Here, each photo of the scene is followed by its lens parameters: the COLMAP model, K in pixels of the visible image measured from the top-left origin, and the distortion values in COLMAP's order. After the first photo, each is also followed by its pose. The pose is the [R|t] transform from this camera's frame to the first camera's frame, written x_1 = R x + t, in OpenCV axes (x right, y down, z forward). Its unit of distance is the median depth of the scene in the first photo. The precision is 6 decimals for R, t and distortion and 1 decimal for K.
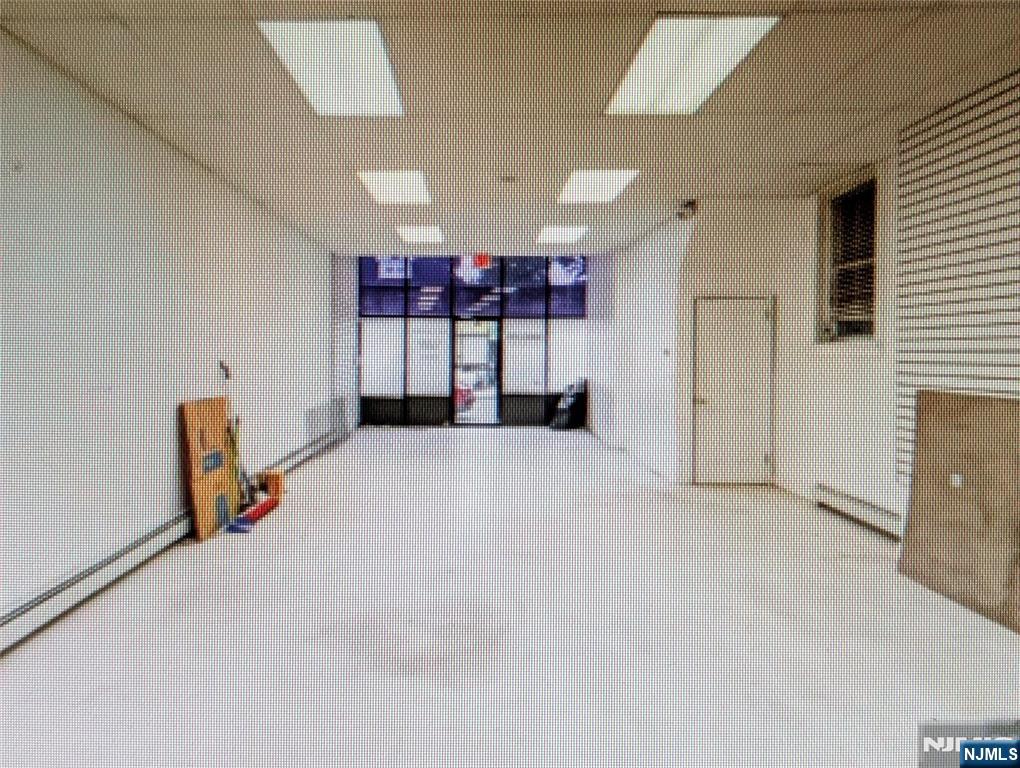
lens RADIAL K [[629.5, 0, 510.0], [0, 629.5, 384.0], [0, 0, 1]] dist [0.001016, -0.000010]
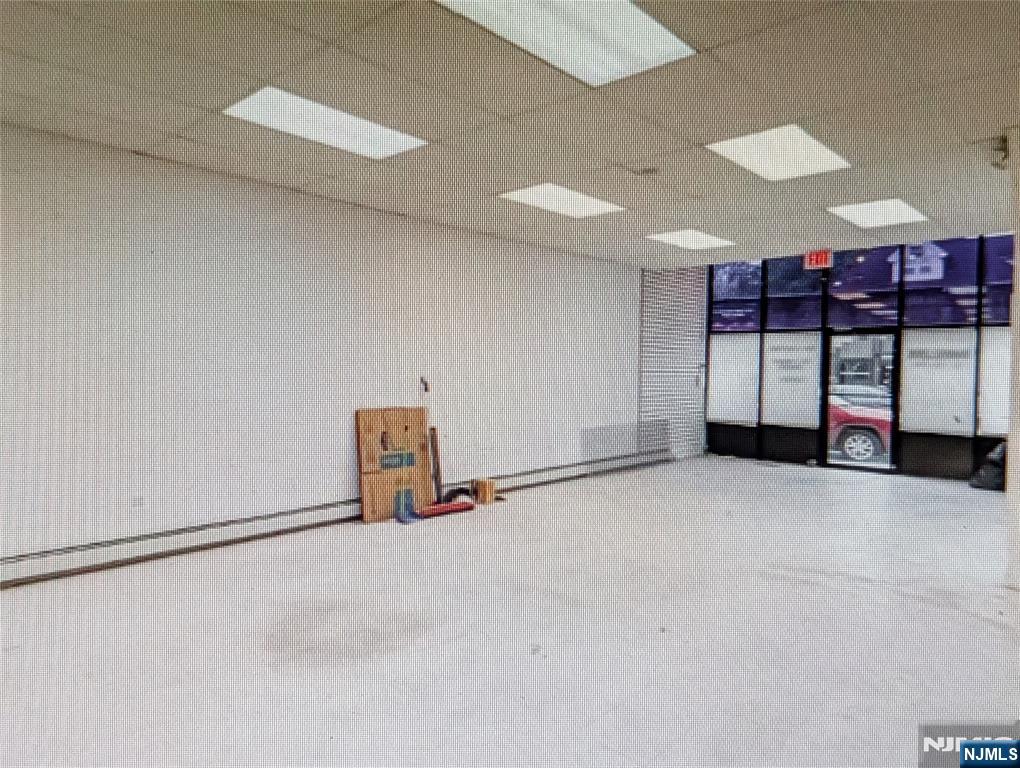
lens RADIAL K [[682.1, 0, 510.0], [0, 682.1, 384.0], [0, 0, 1]] dist [0.003350, 0.000462]
pose [[0.677381, 0.026536, -0.735154, 0.285864], [-0.050456, 0.998672, -0.010443, -0.008554], [0.733900, 0.044167, 0.677820, 0.122640]]
